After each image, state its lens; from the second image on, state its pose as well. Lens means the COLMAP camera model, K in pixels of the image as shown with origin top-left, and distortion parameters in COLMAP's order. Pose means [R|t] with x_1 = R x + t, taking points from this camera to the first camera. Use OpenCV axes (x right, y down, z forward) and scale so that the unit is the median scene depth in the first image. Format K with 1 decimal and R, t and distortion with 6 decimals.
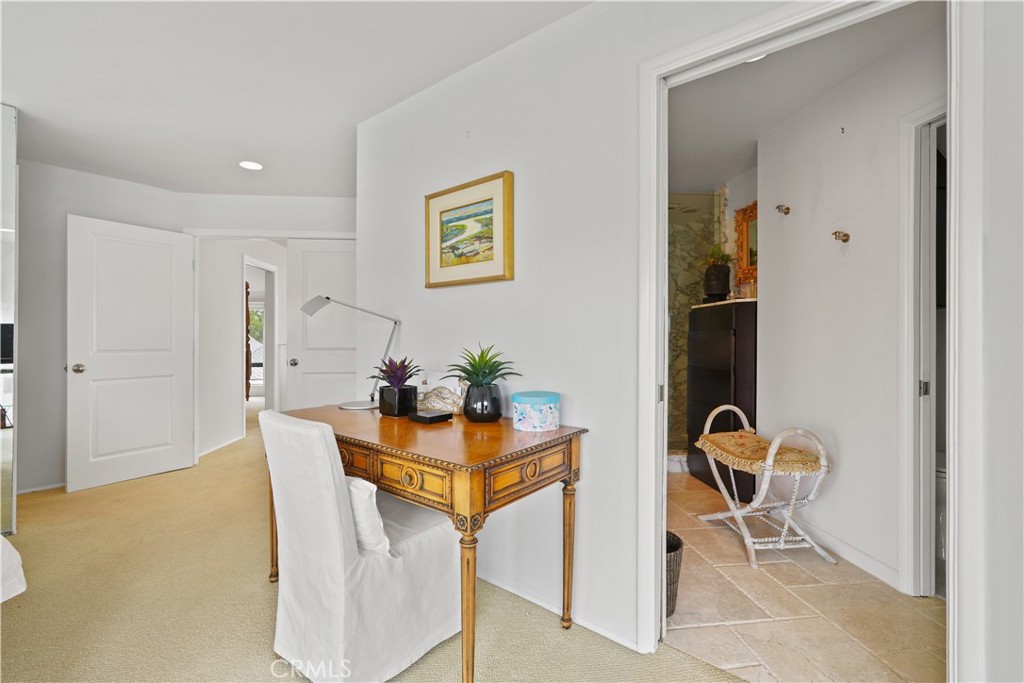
lens RADIAL K [[449.0, 0, 510.4], [0, 449.0, 338.7], [0, 0, 1]] dist [-0.010032, 0.000833]
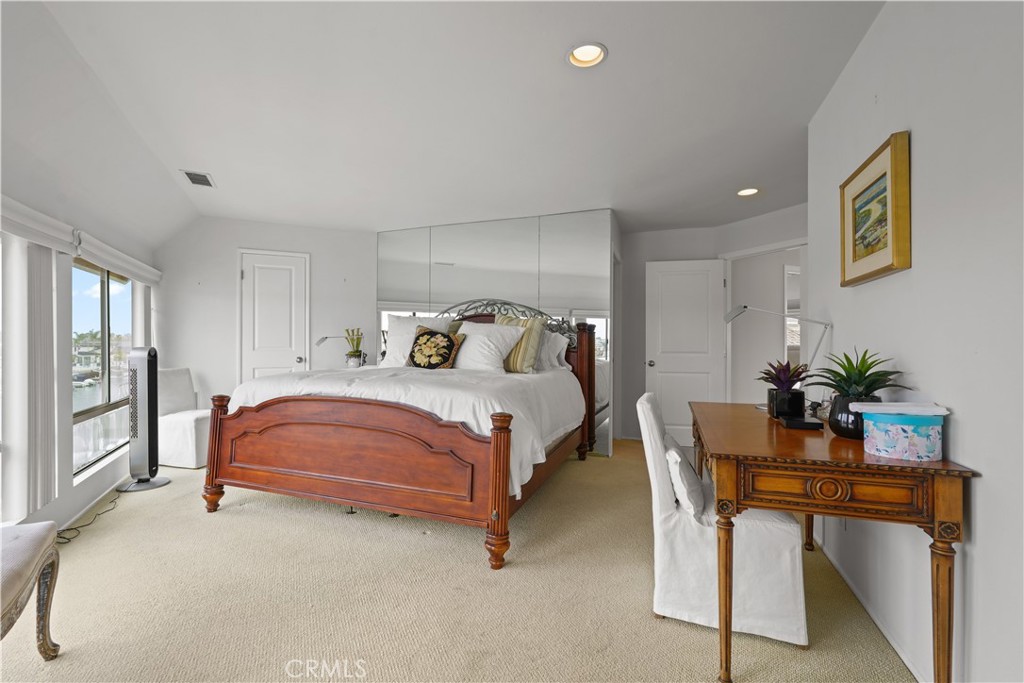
lens RADIAL K [[449.0, 0, 510.9], [0, 449.0, 343.5], [0, 0, 1]] dist [-0.010032, 0.000833]
pose [[0.333946, -0.001025, -0.942592, 0.469981], [-0.001330, 0.999998, -0.001558, 0.003817], [0.942591, 0.001774, 0.333944, 0.076167]]
